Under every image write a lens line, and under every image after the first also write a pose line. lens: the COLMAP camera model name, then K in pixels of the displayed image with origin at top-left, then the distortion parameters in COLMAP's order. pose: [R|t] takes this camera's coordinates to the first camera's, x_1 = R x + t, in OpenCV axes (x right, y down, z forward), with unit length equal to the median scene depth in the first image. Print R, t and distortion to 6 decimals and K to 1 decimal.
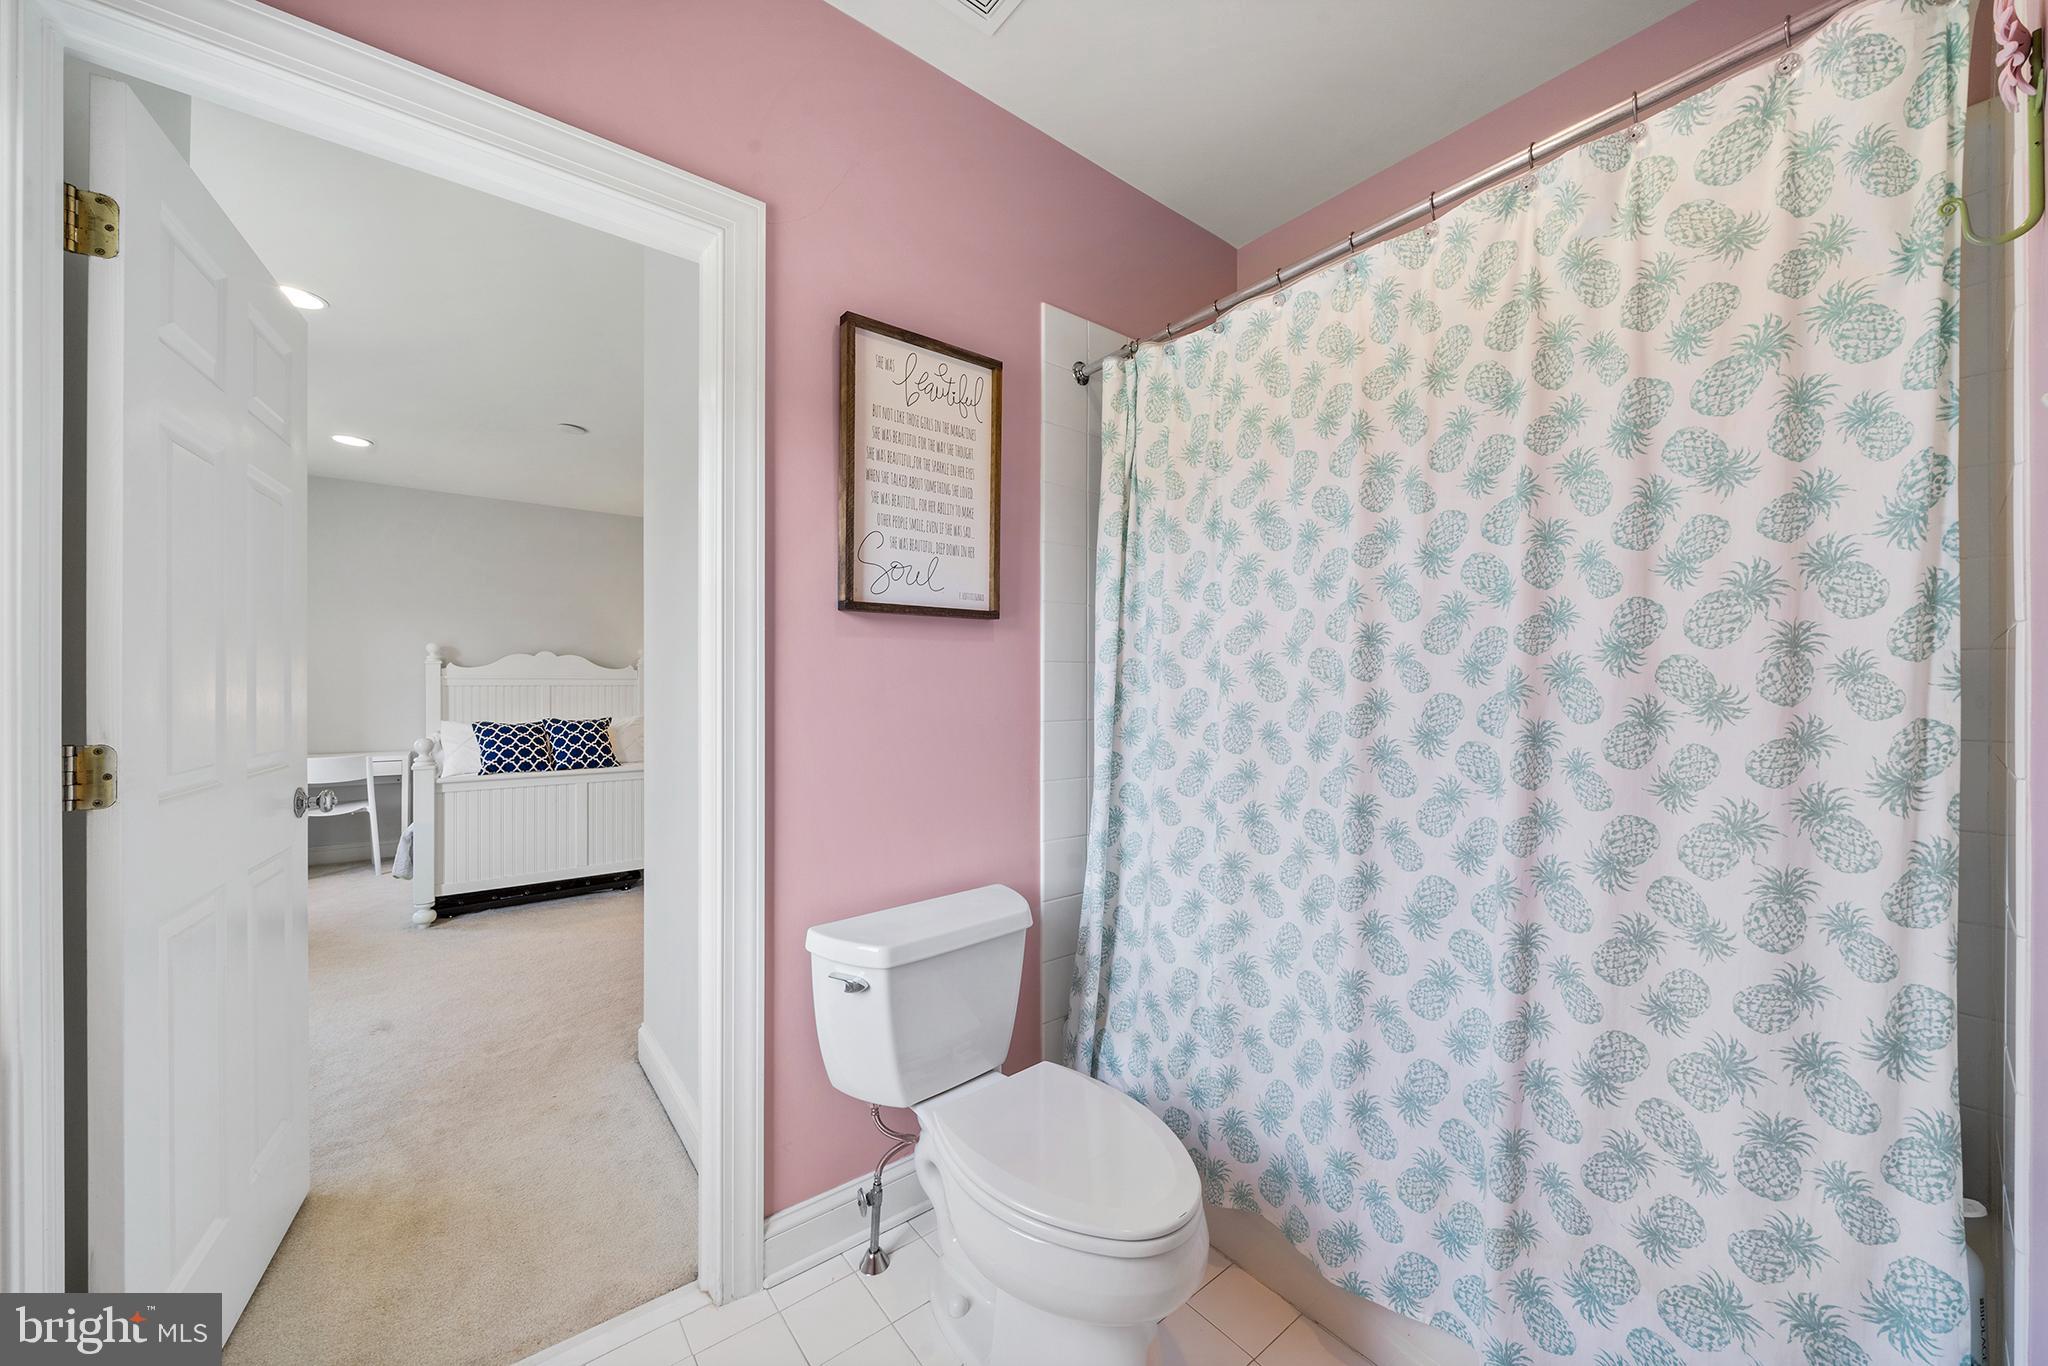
lens RADIAL K [[707.8, 0, 1018.1], [0, 707.8, 684.7], [0, 0, 1]] dist [-0.008158, 0.000187]
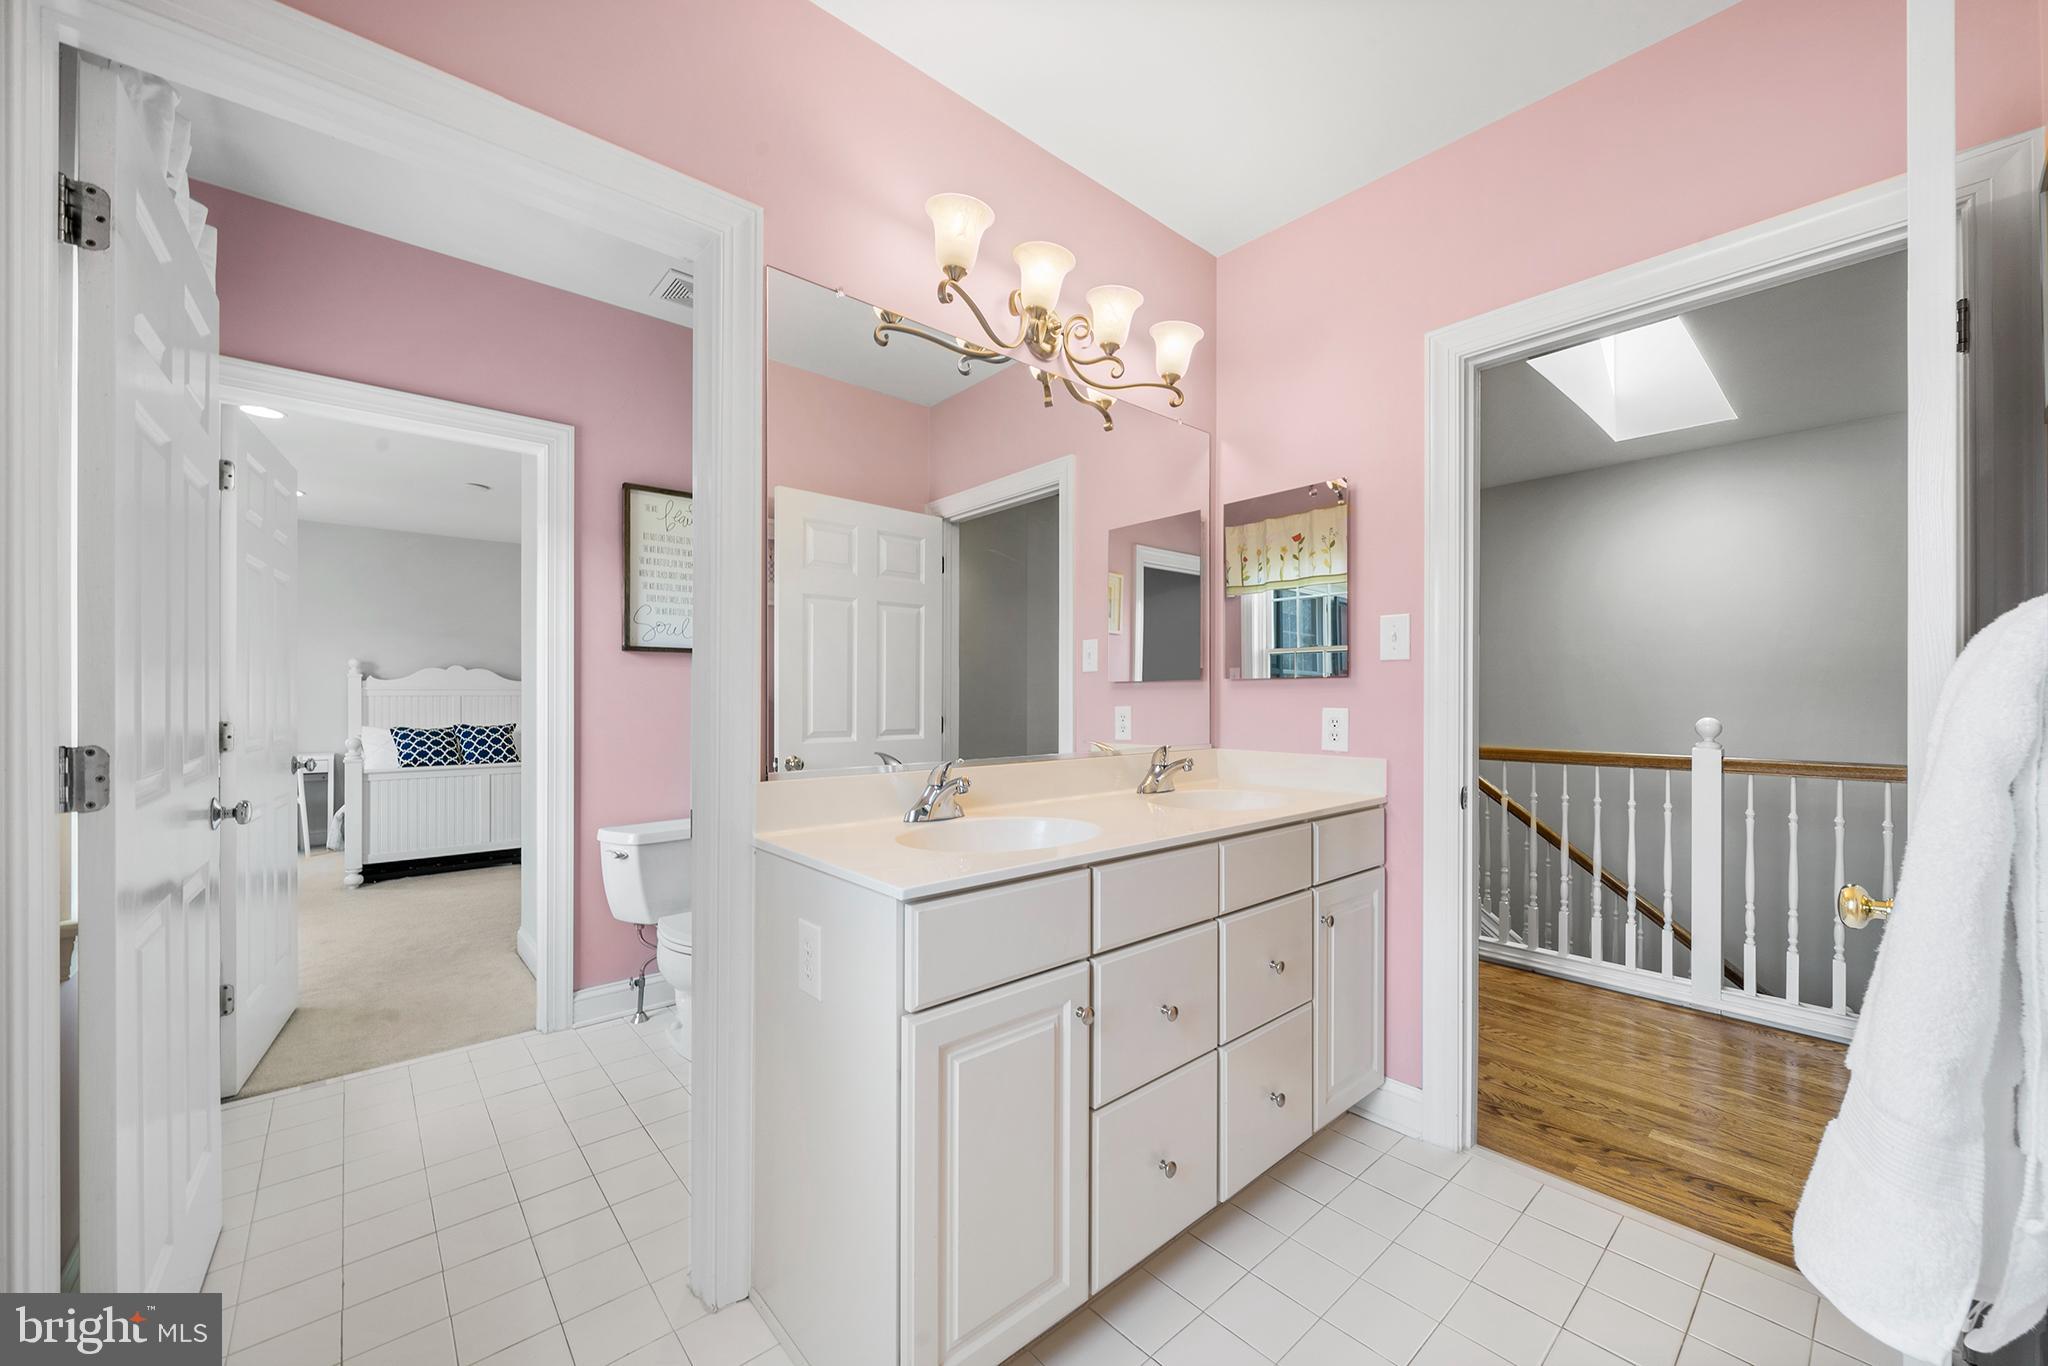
lens RADIAL K [[752.6, 0, 1018.1], [0, 752.6, 696.0], [0, 0, 1]] dist [-0.003747, -0.000212]
pose [[0.998889, -0.000236, 0.047115, 0.272608], [0.000246, 1.000000, -0.000201, 0.003166], [-0.047115, 0.000212, 0.998889, -0.387216]]
